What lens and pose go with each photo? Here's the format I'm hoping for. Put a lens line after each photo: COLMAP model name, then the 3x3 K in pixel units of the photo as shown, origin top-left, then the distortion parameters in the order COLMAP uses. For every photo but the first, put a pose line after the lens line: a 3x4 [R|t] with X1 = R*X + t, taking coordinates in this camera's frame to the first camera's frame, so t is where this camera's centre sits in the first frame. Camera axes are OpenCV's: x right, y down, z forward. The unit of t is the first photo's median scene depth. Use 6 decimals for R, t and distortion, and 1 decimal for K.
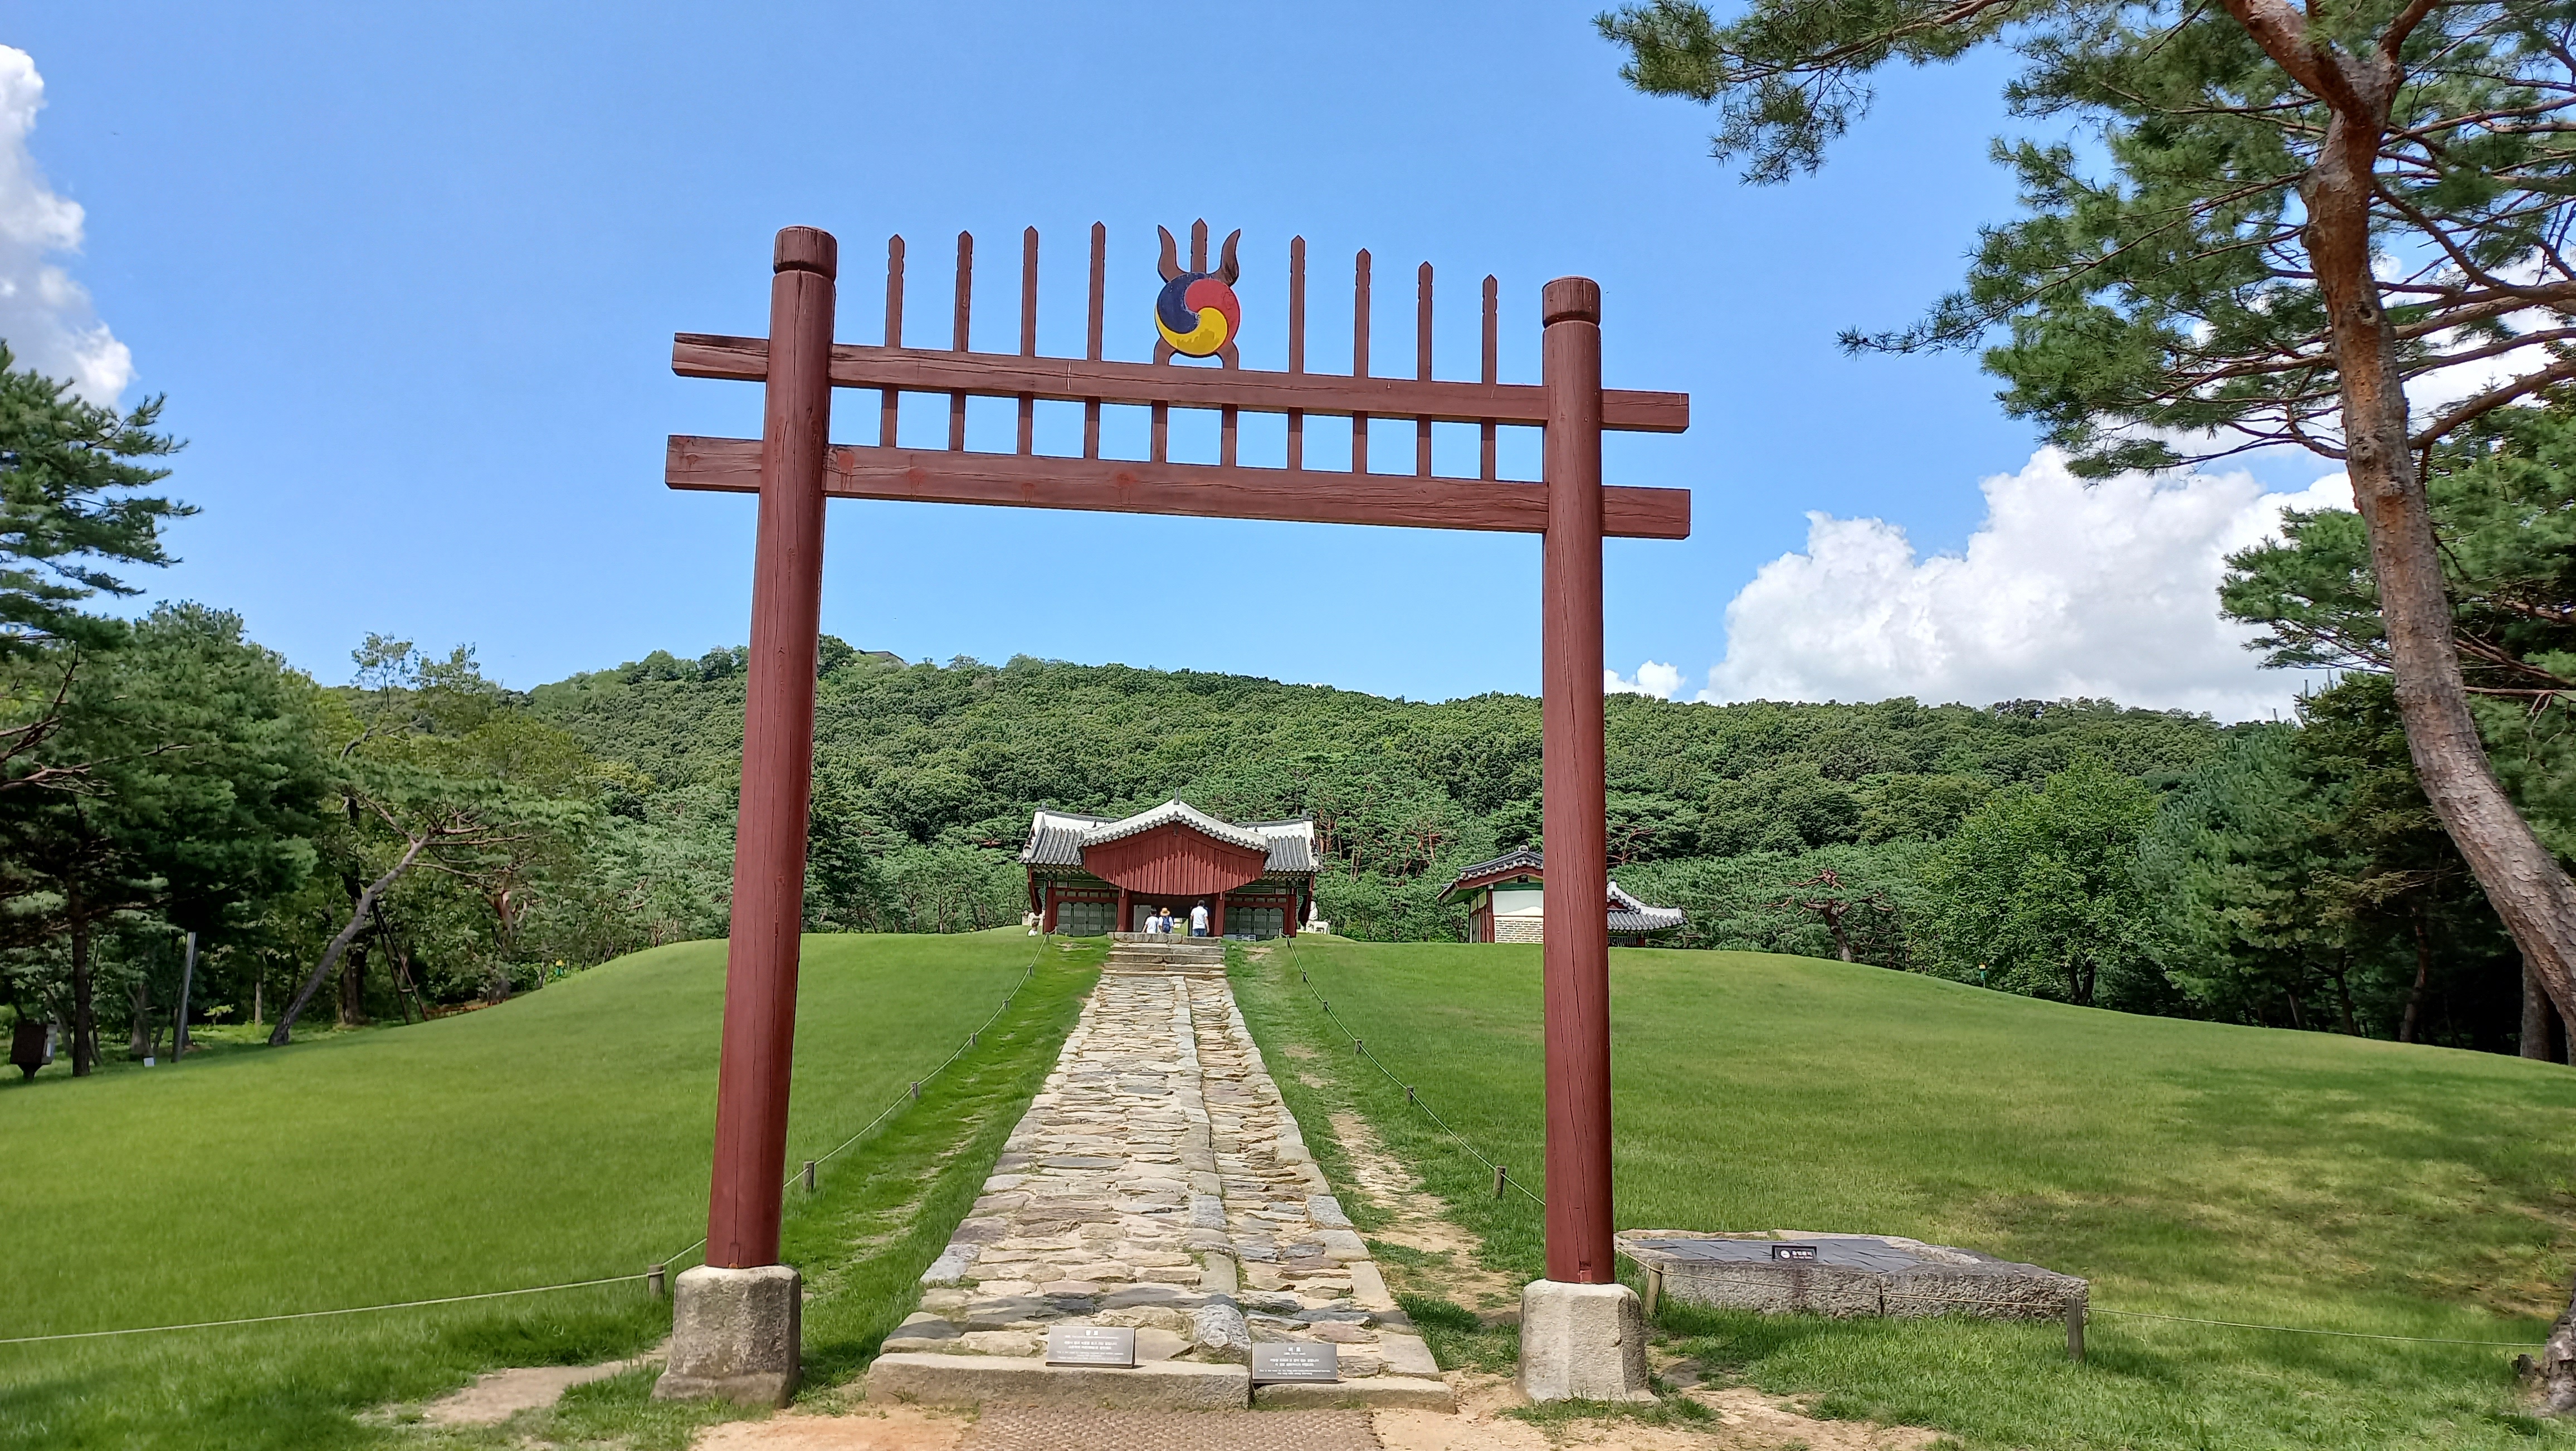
lens RADIAL K [[1875.8, 0, 1288.0], [0, 1875.8, 725.5], [0, 0, 1]] dist [0.102554, -0.134801]
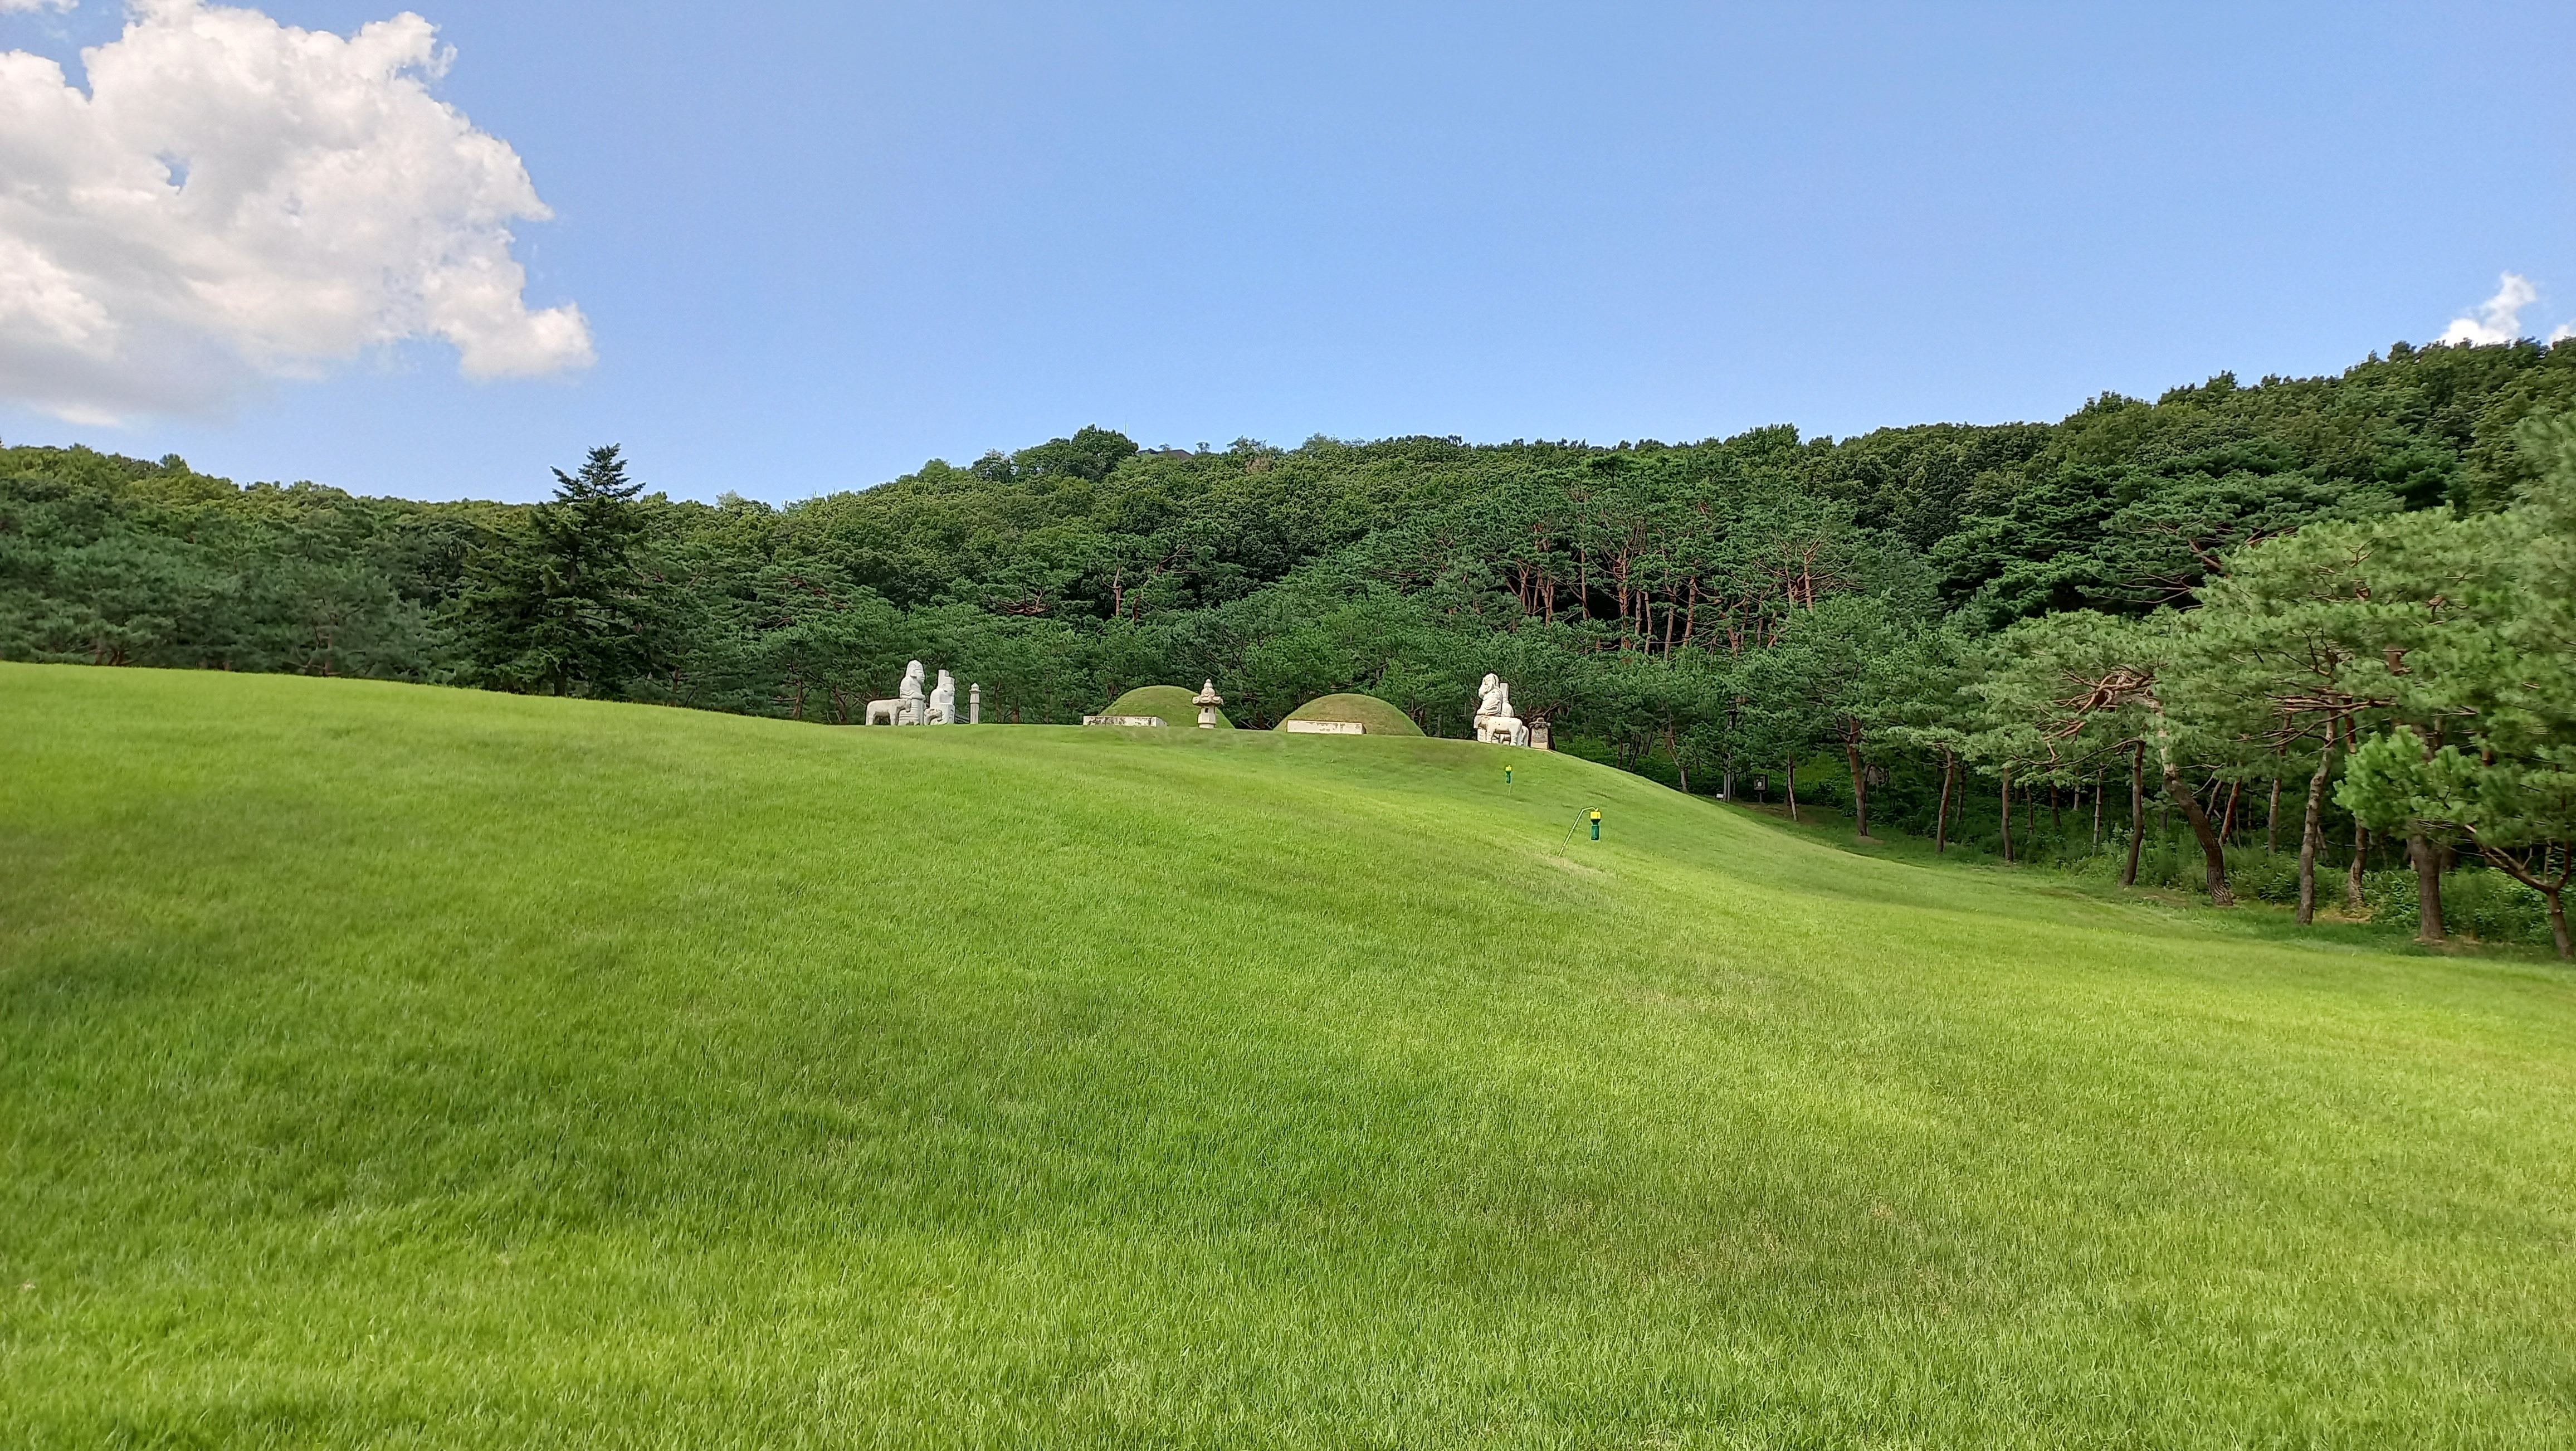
lens RADIAL K [[1875.8, 0, 1288.0], [0, 1875.8, 725.5], [0, 0, 1]] dist [0.102554, -0.134801]
pose [[0.974599, -0.007858, -0.223818, 1.100463], [0.024774, 0.997033, 0.072876, 1.224603], [0.222581, -0.076570, 0.971903, 9.388668]]
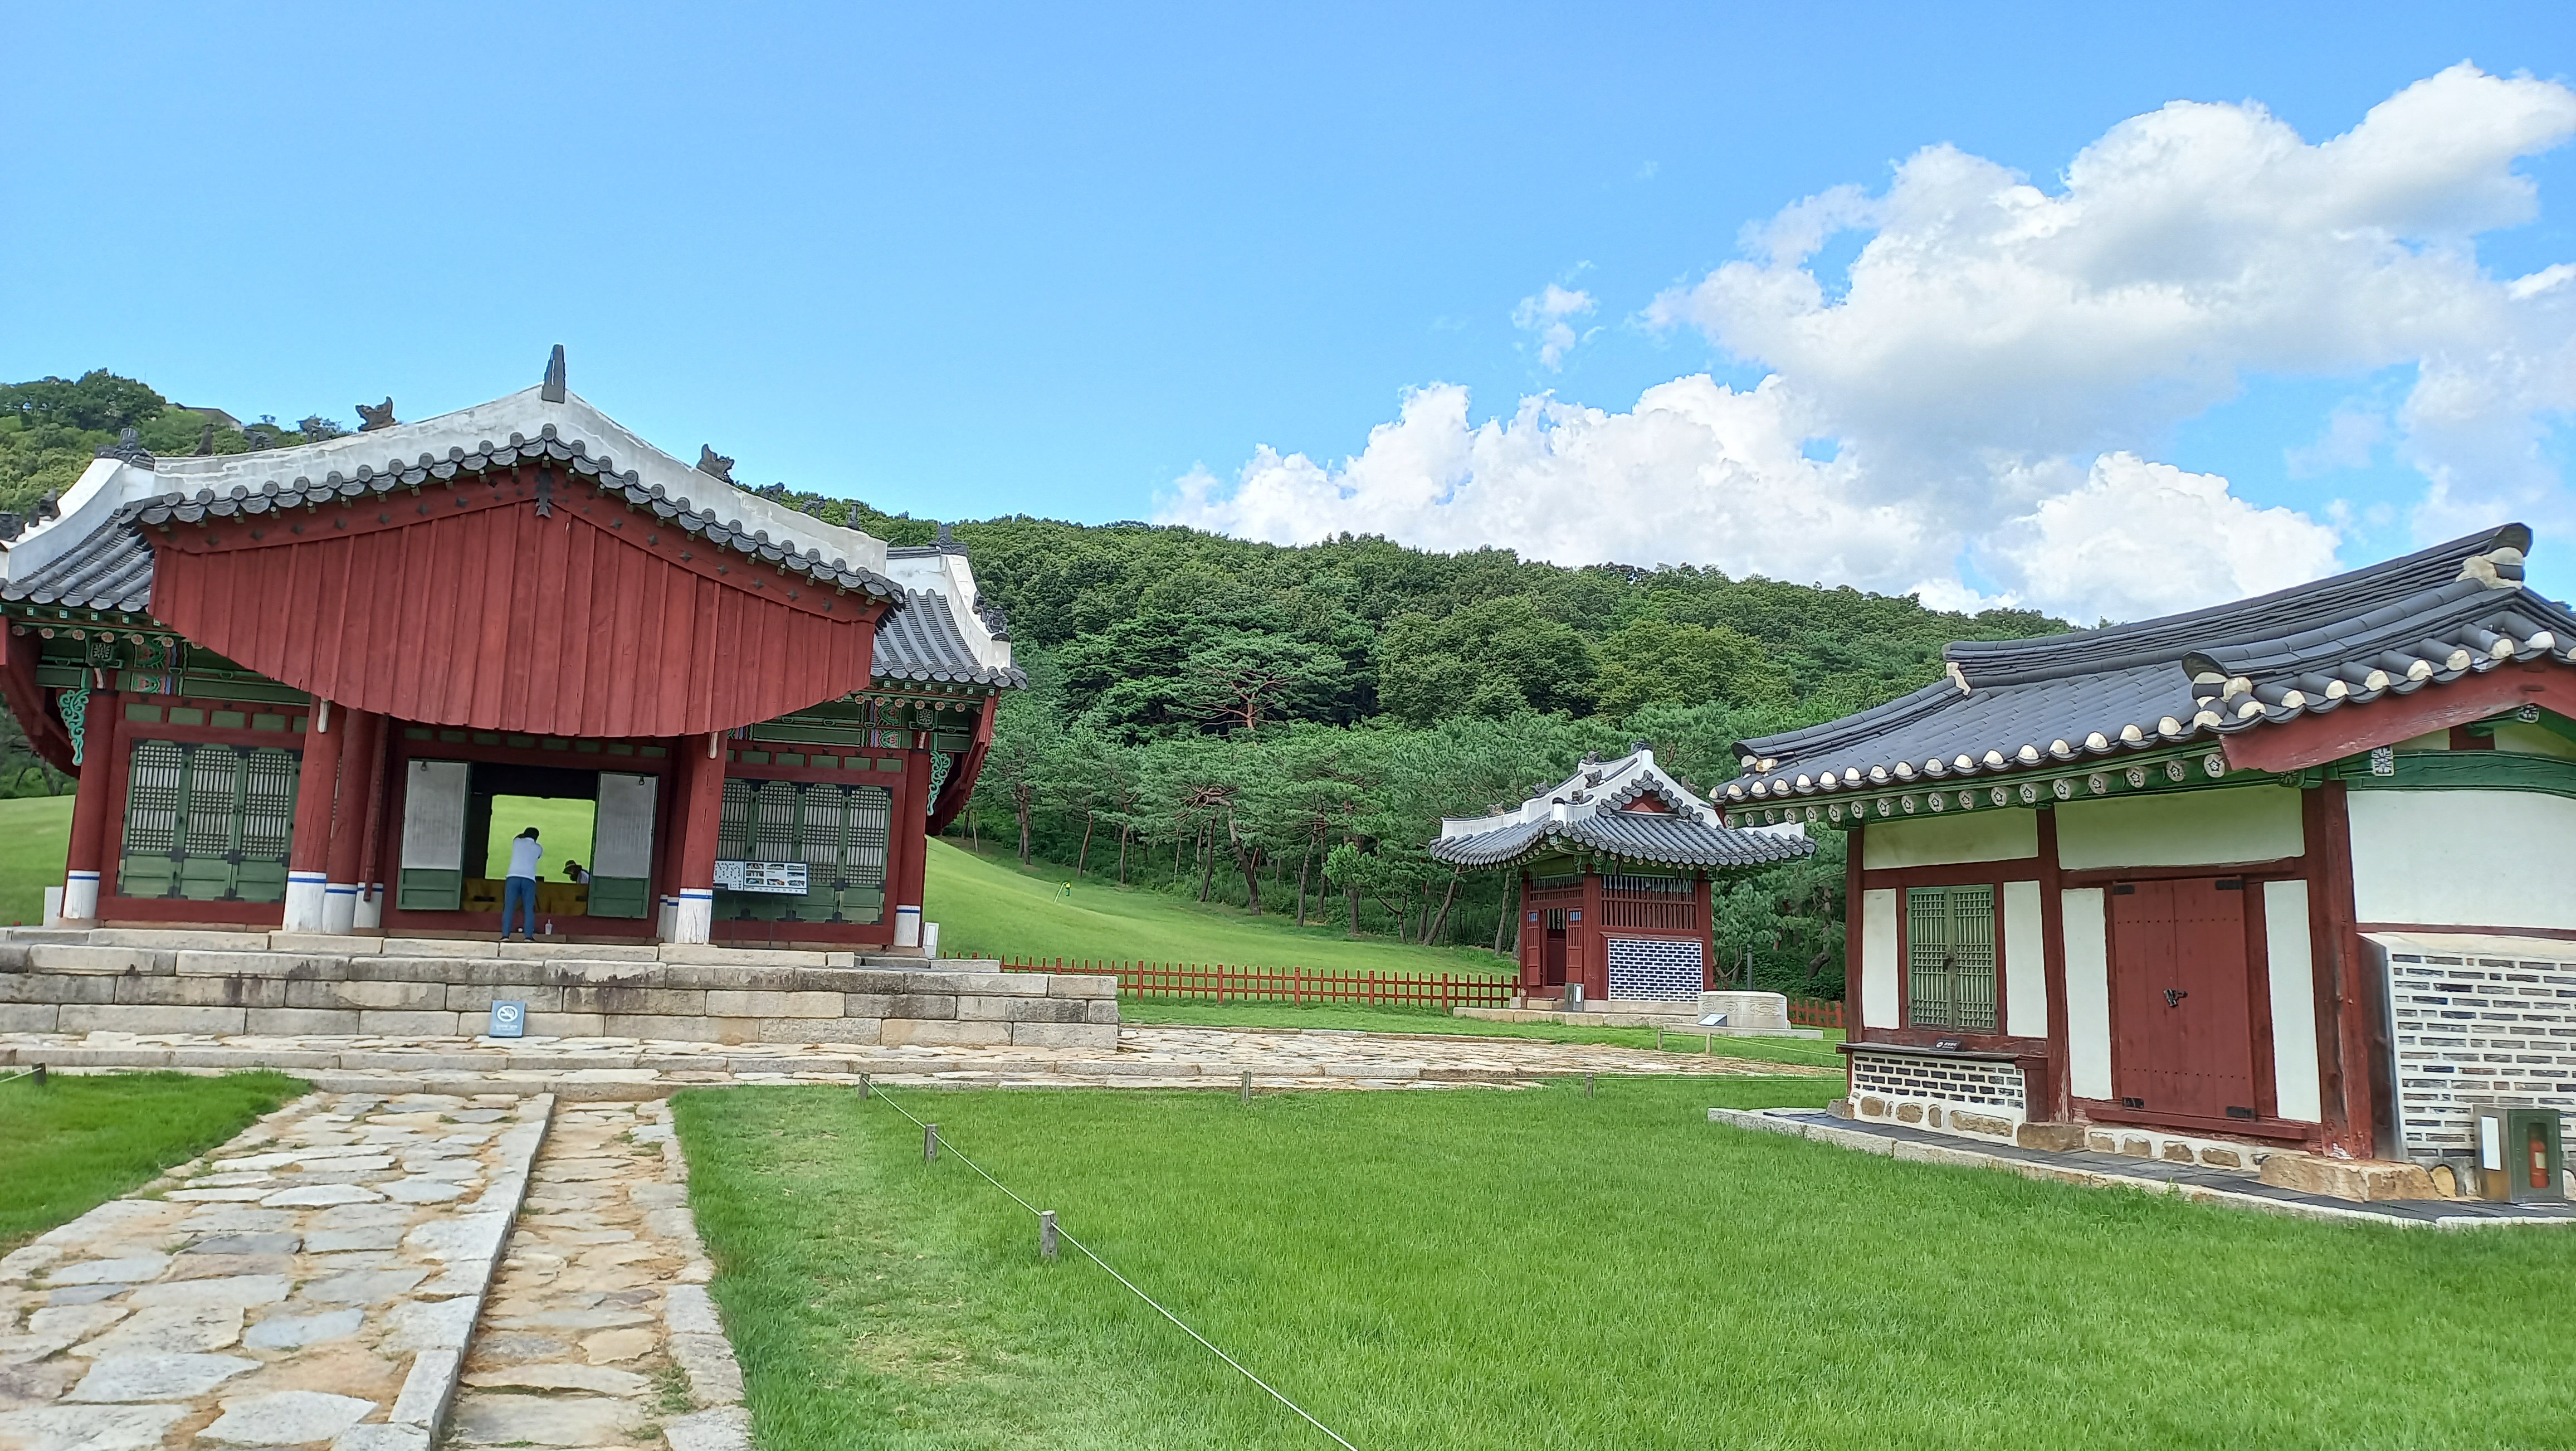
lens RADIAL K [[1865.7, 0, 1316.4], [0, 1865.7, 743.6], [0, 0, 1]] dist [0.083743, -0.139725]
pose [[0.954550, 0.043533, 0.294855, -0.261193], [-0.068012, 0.994990, 0.073277, 0.502415], [-0.290188, -0.090001, 0.952728, 5.572855]]
